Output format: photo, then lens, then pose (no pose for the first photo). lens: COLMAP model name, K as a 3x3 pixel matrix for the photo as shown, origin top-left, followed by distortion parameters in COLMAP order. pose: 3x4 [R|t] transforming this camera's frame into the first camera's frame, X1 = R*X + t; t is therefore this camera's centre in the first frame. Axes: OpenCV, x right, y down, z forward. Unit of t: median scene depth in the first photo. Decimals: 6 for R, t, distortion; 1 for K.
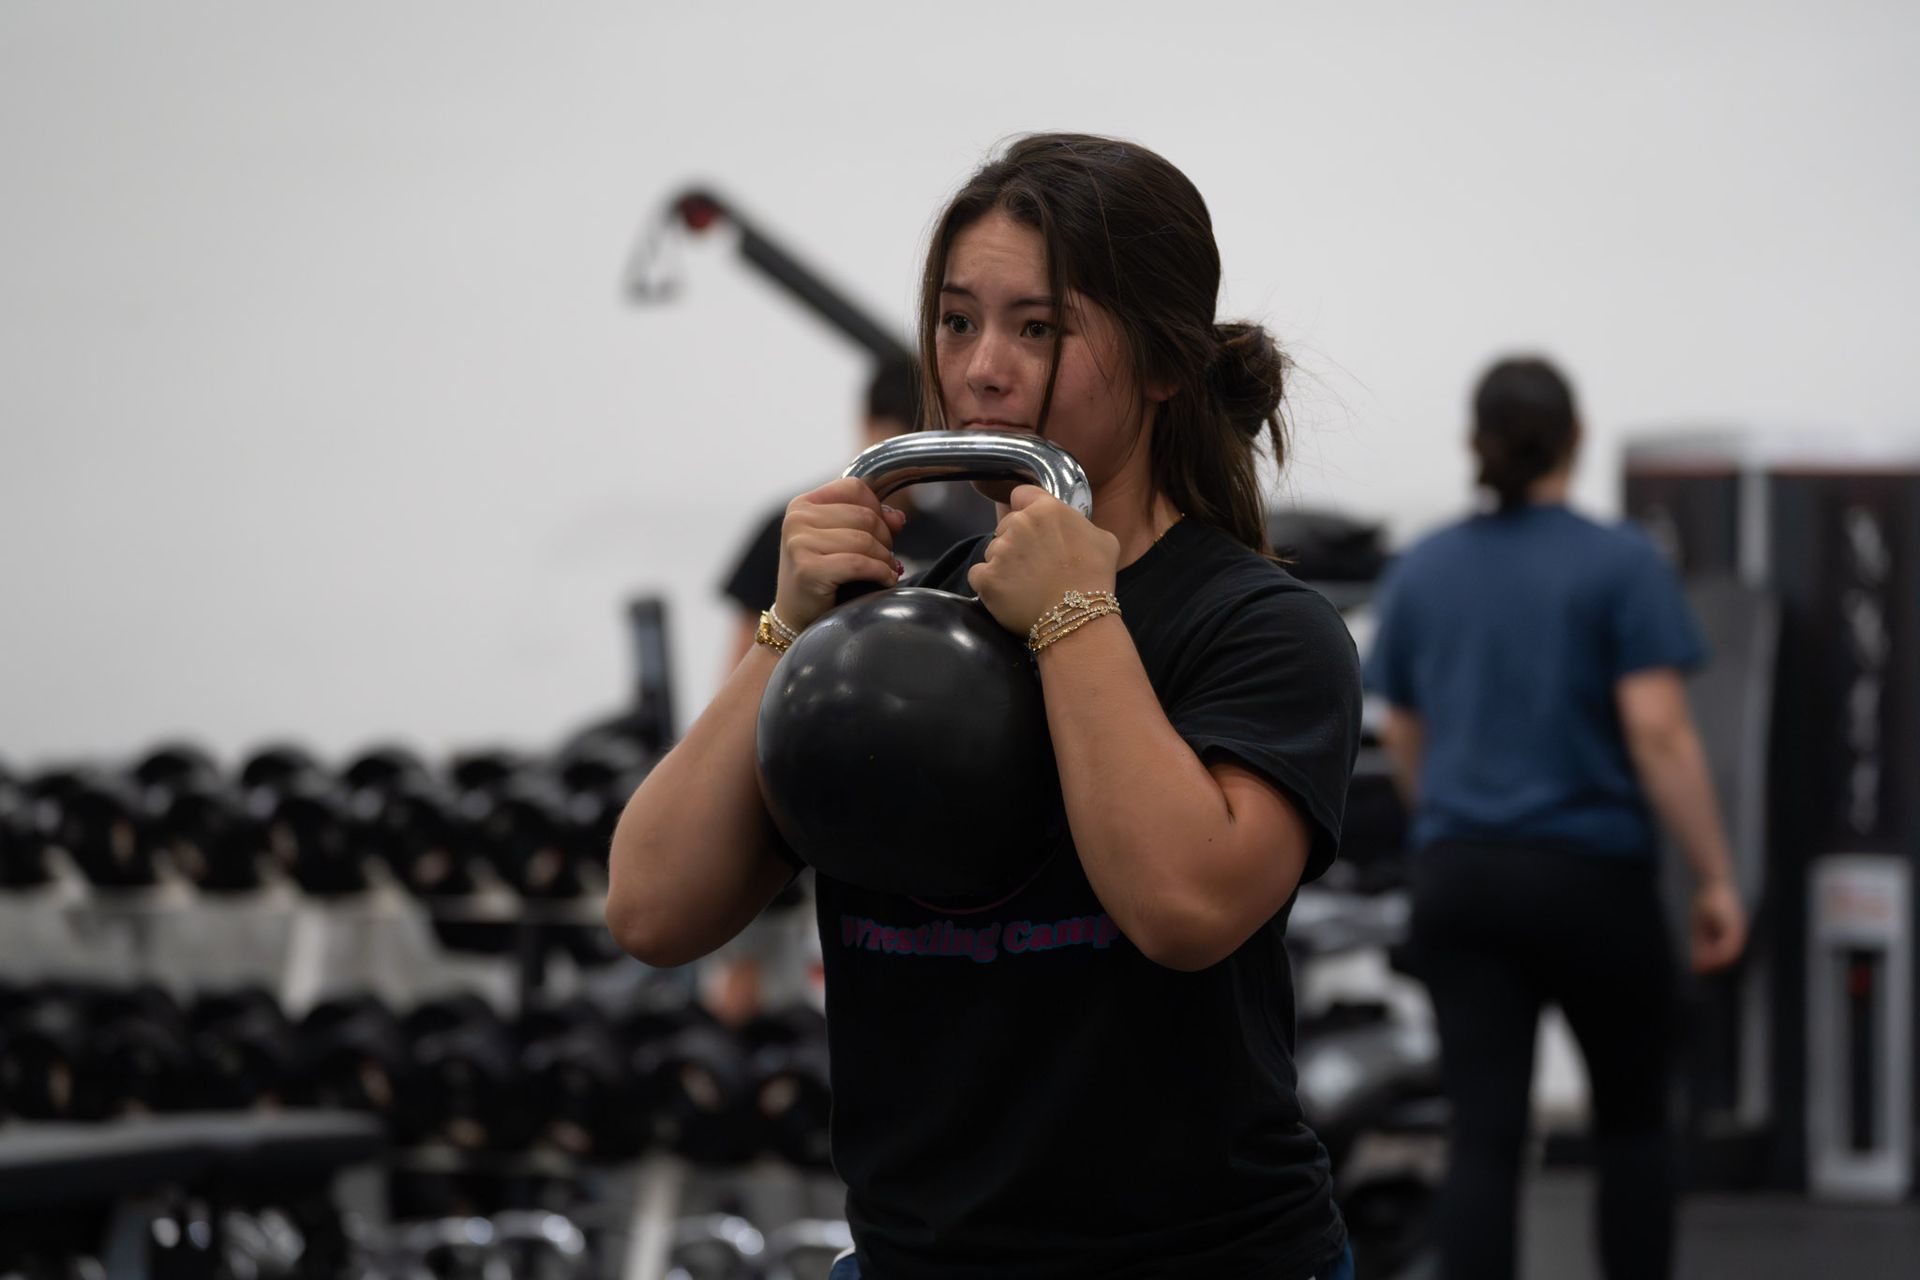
lens RADIAL K [[866.2, 0, 945.7], [0, 866.2, 639.8], [0, 0, 1]] dist [0.003245, 0.000952]
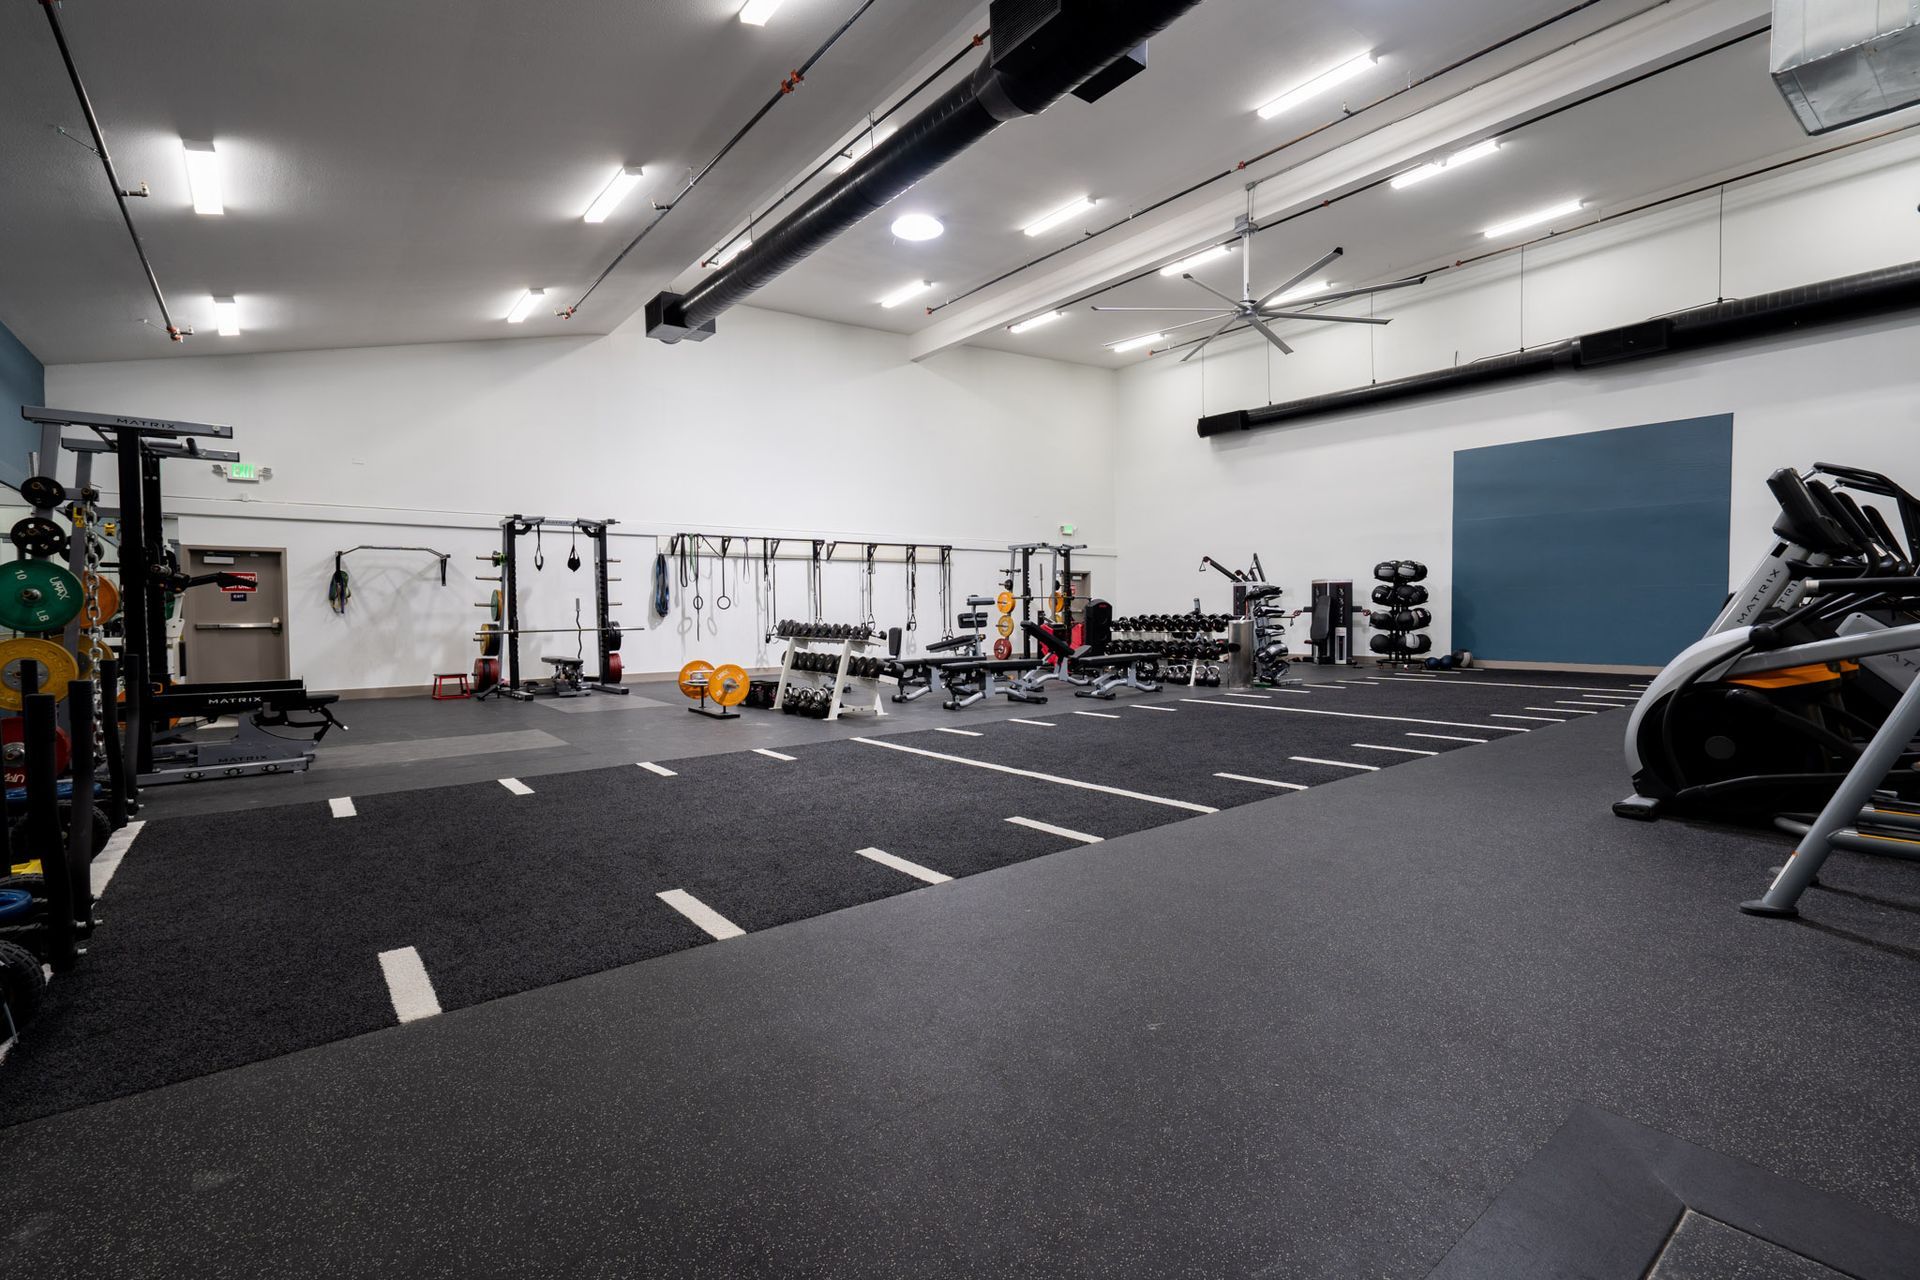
lens RADIAL K [[866.2, 0, 945.7], [0, 866.2, 639.8], [0, 0, 1]] dist [0.003245, 0.000952]
pose [[0.986703, 0.000036, -0.162531, -1.441755], [0.049226, 0.952964, 0.299058, -2.435345], [0.154897, -0.303083, 0.940291, -7.897402]]
